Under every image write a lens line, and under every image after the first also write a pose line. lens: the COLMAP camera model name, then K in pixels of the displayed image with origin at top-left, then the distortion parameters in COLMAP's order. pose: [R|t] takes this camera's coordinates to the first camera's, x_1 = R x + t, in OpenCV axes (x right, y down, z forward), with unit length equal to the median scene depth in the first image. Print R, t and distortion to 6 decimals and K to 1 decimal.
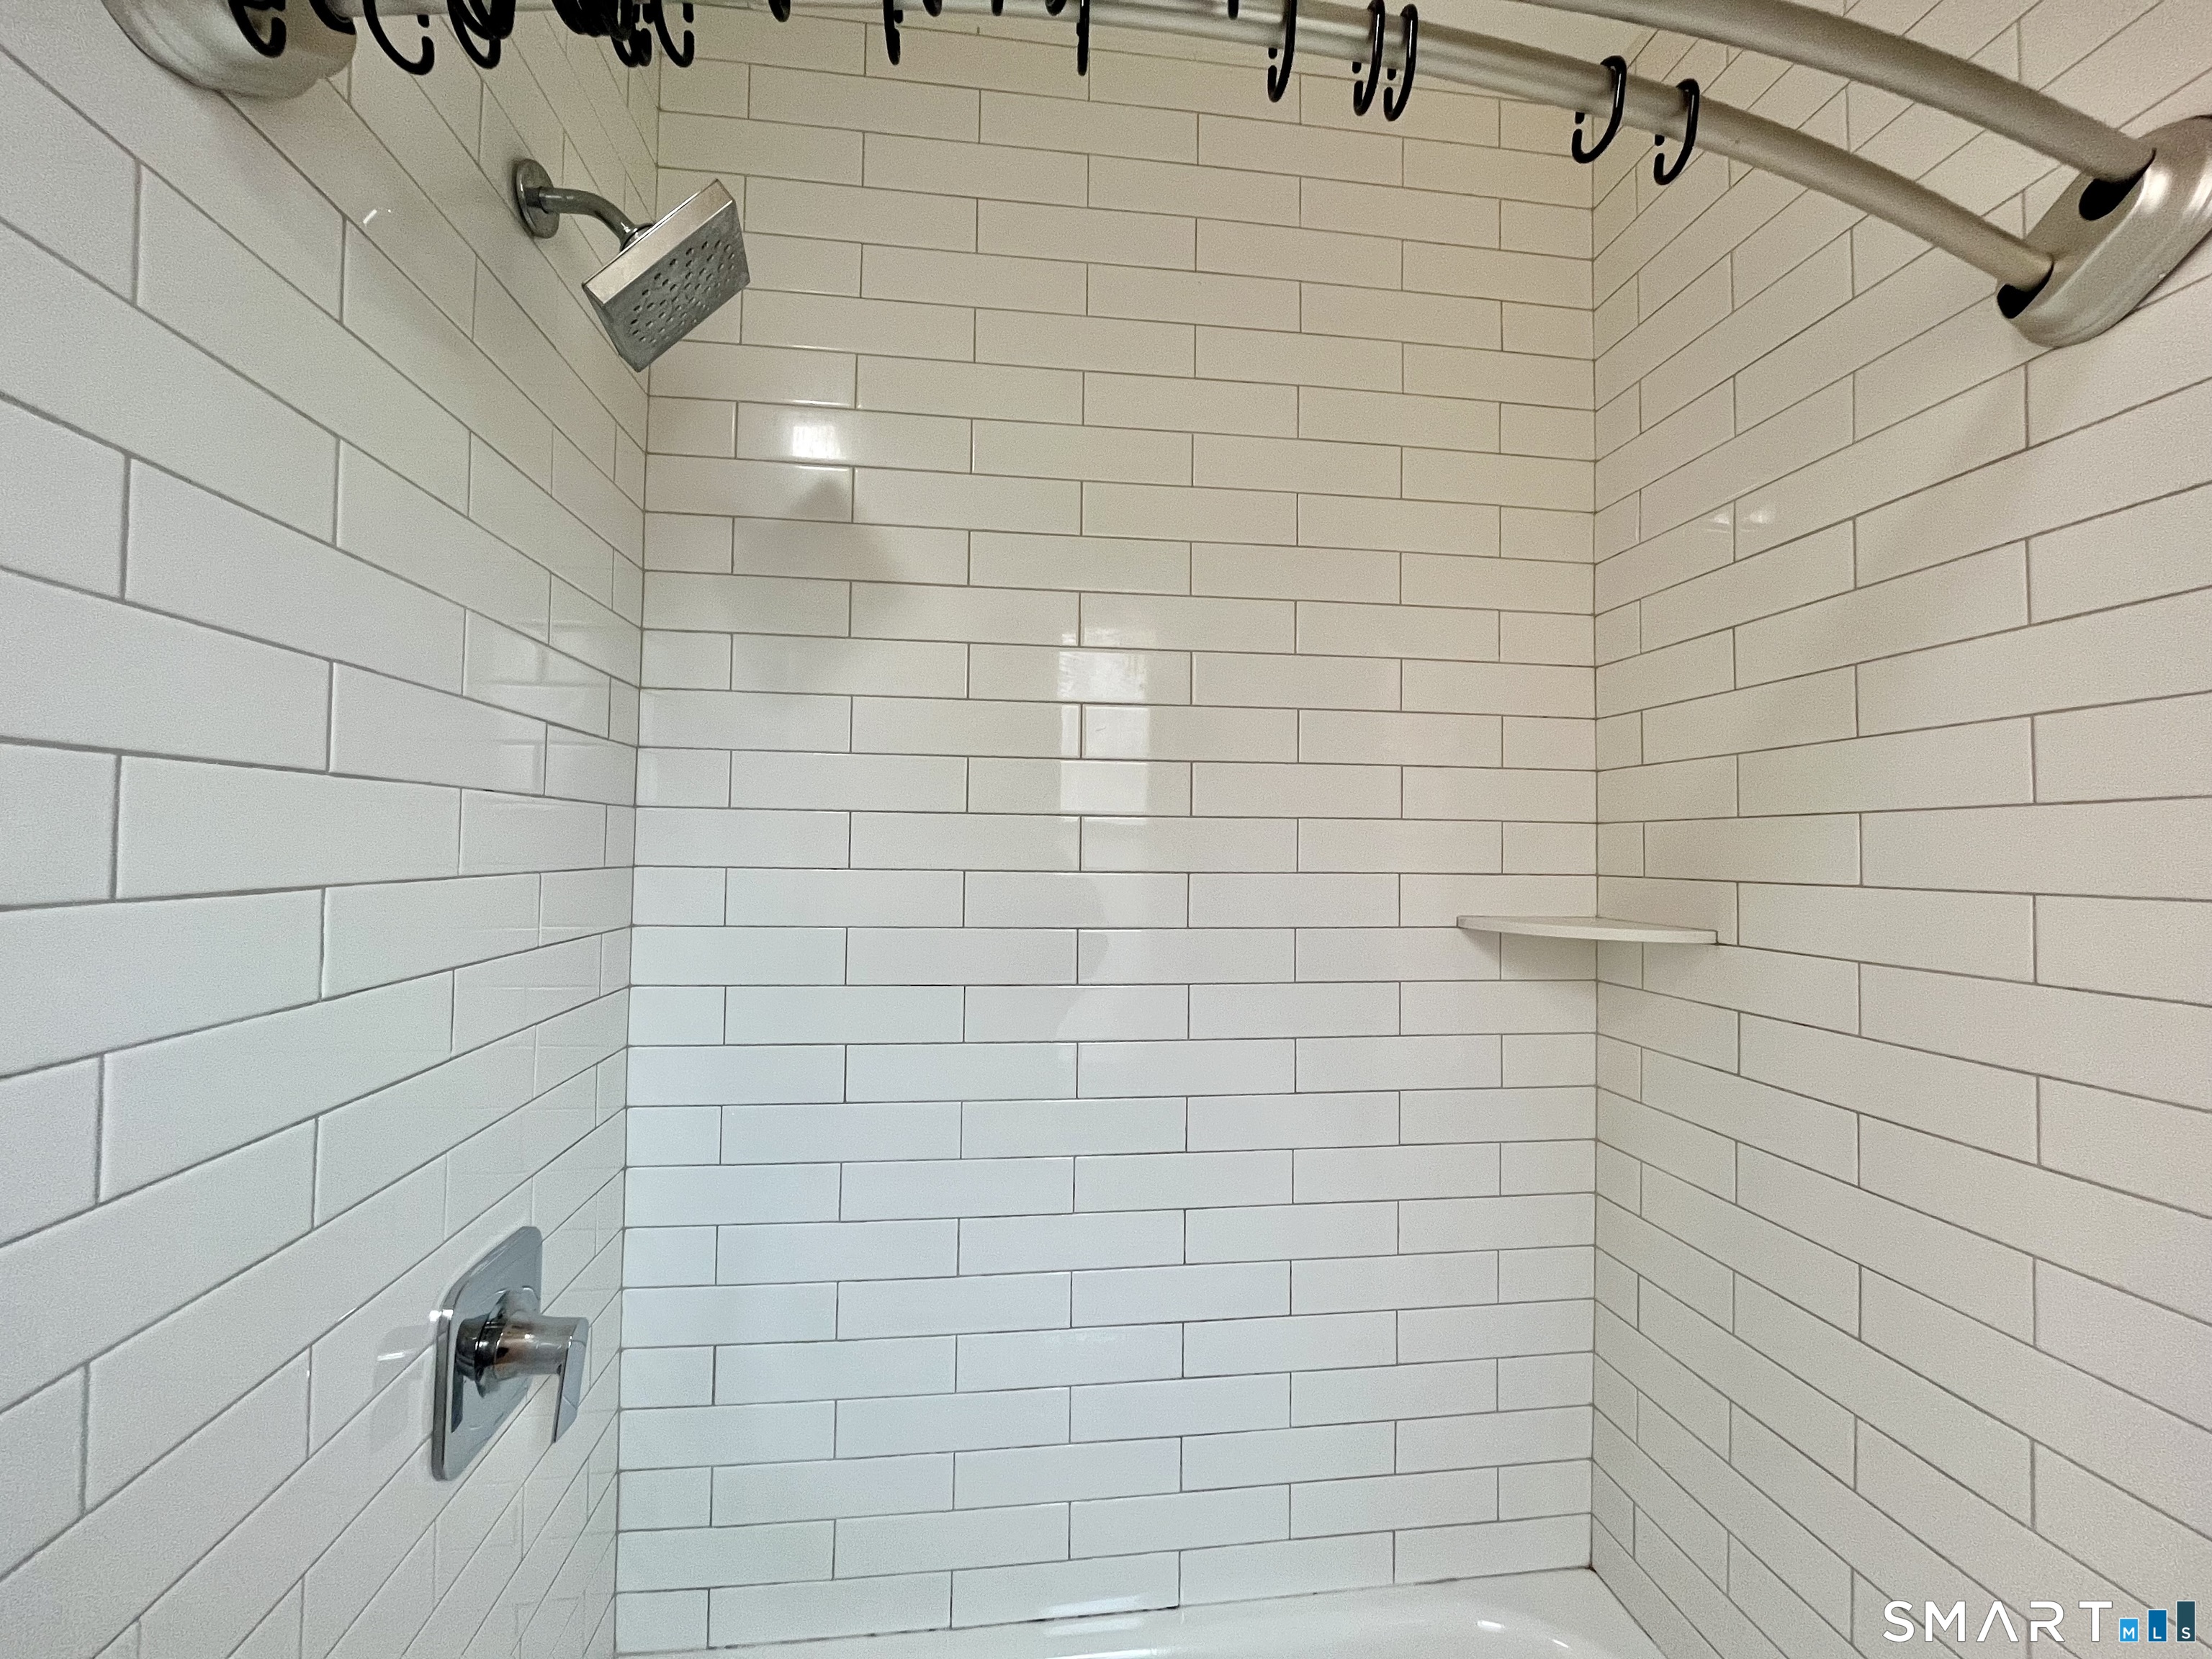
lens RADIAL K [[890.5, 0, 1098.9], [0, 890.5, 825.5], [0, 0, 1]] dist [0.000844, -0.000045]
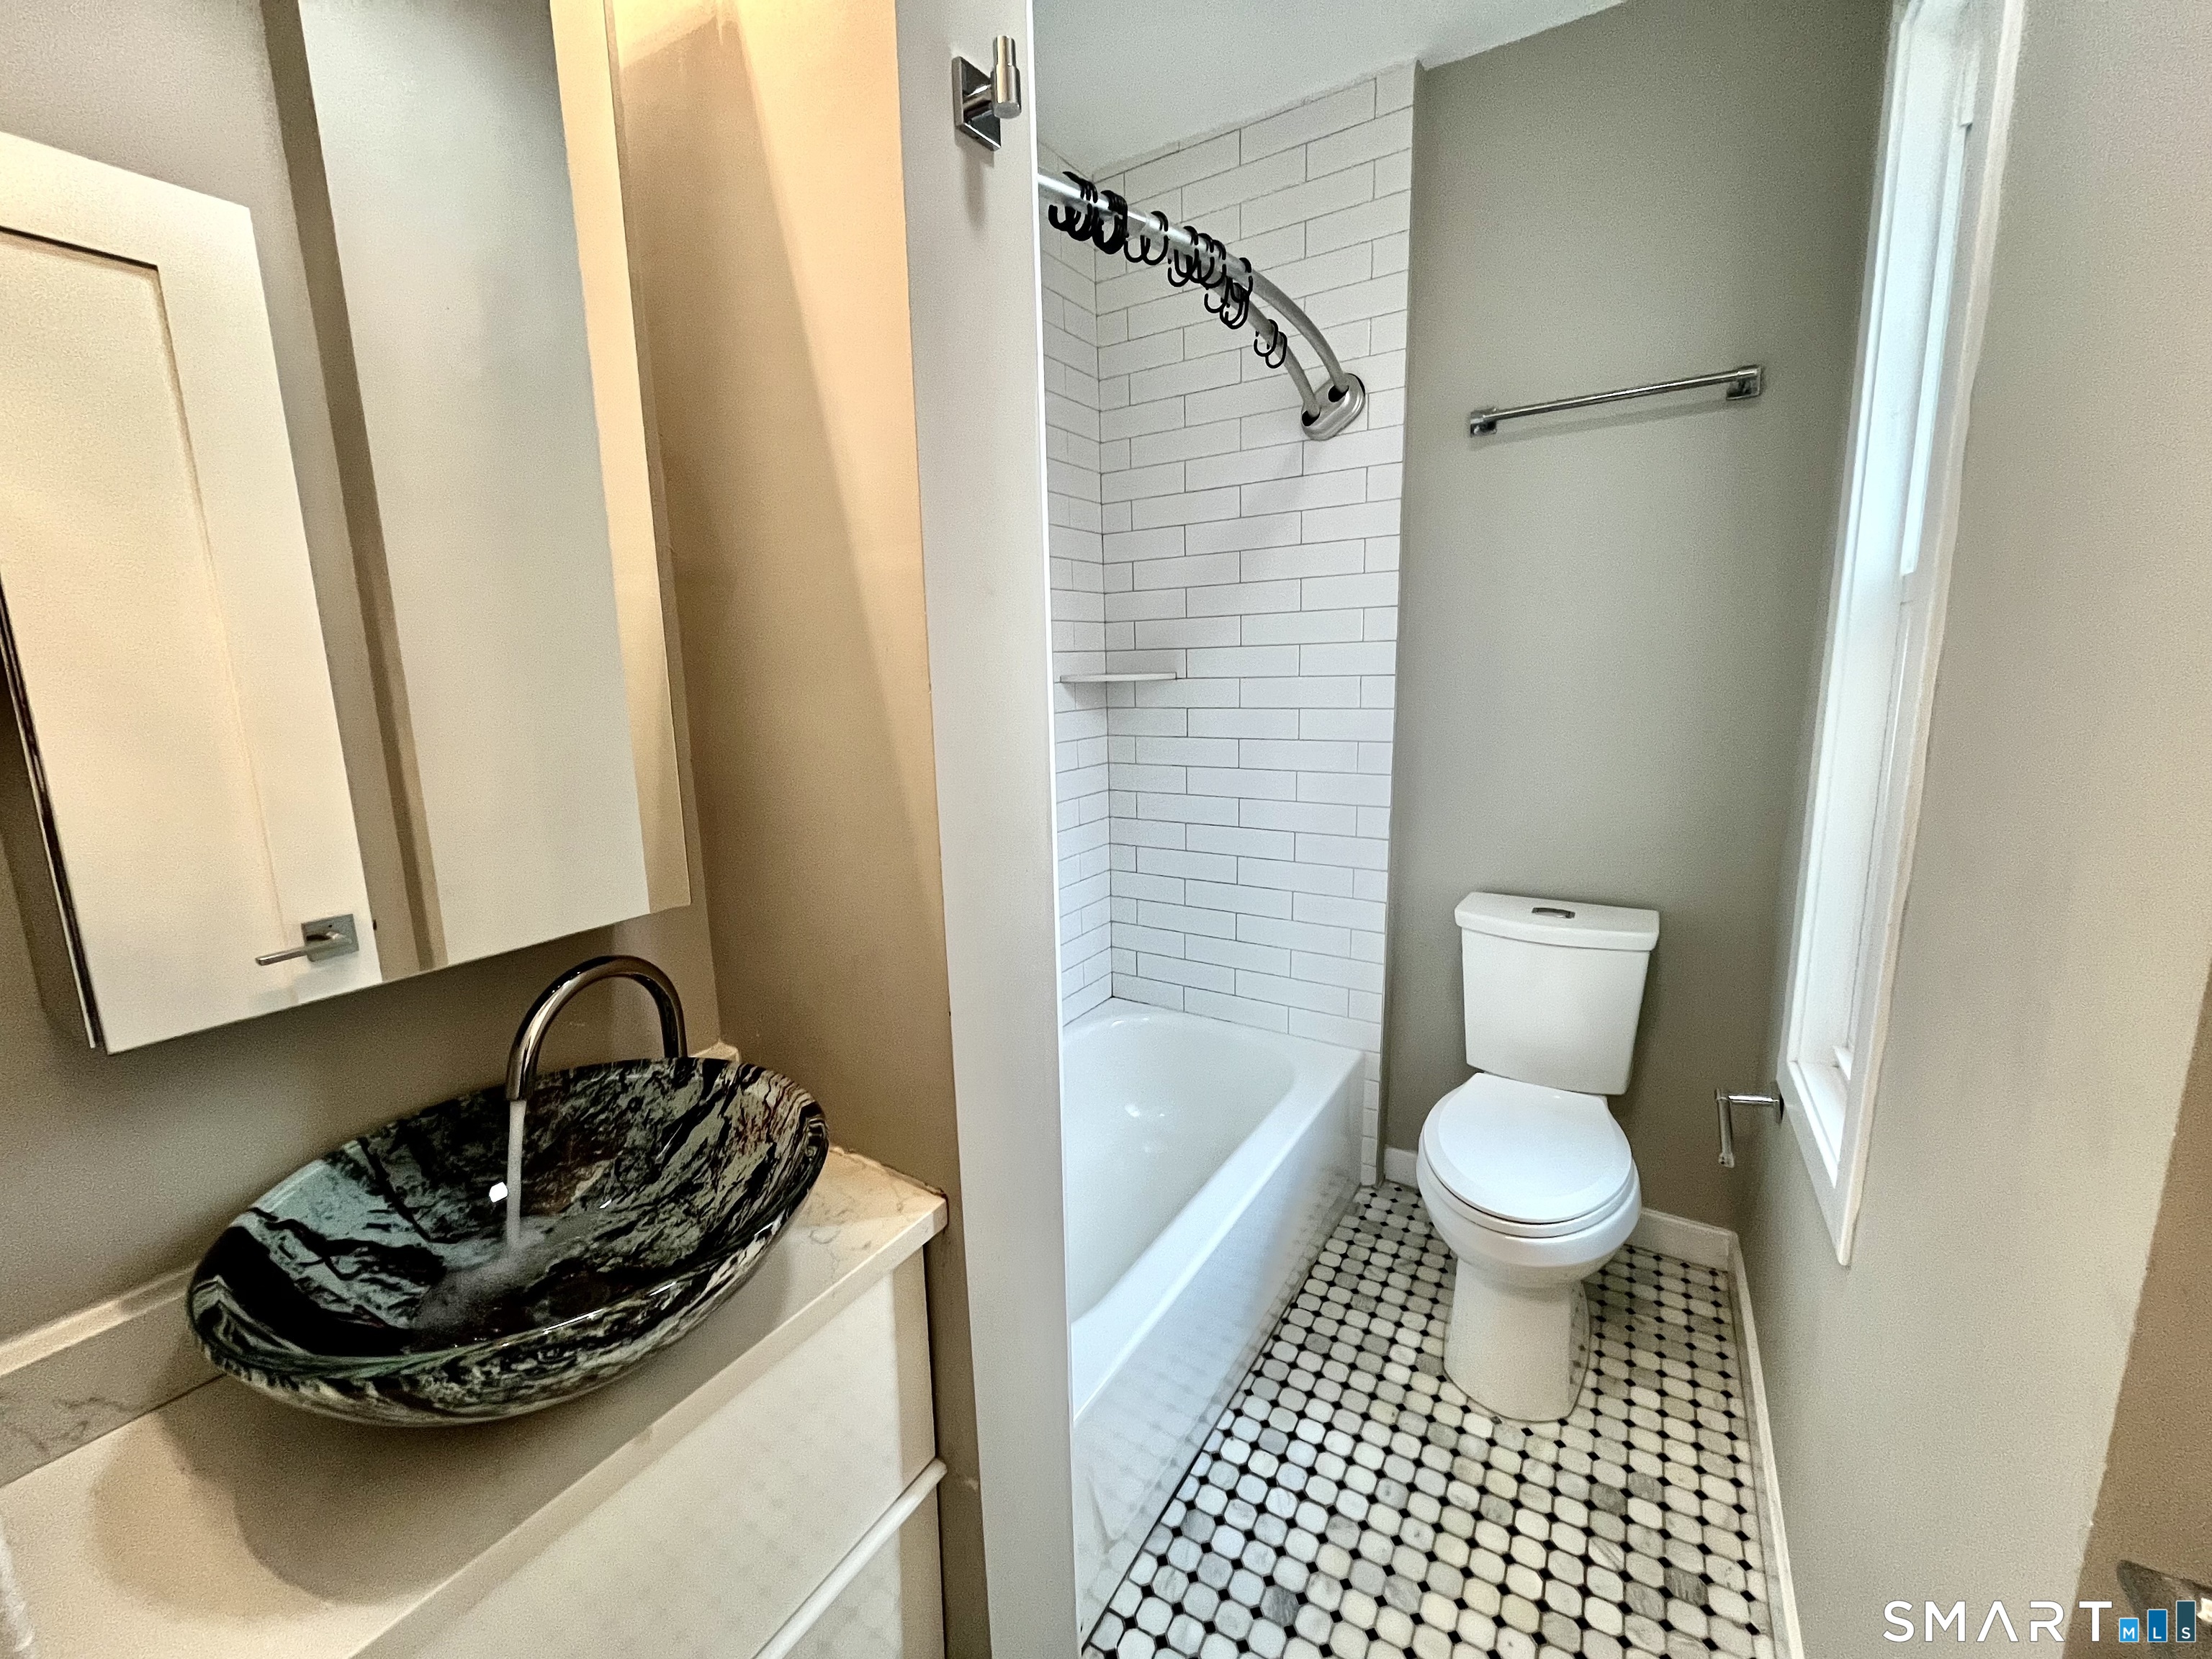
lens RADIAL K [[890.5, 0, 1105.0], [0, 890.5, 830.0], [0, 0, 1]] dist [0.000844, -0.000045]
pose [[0.621303, -0.158119, 0.767451, -1.126512], [0.005719, 0.980317, 0.197346, 0.067097], [-0.783549, -0.118222, 0.609979, -0.218827]]
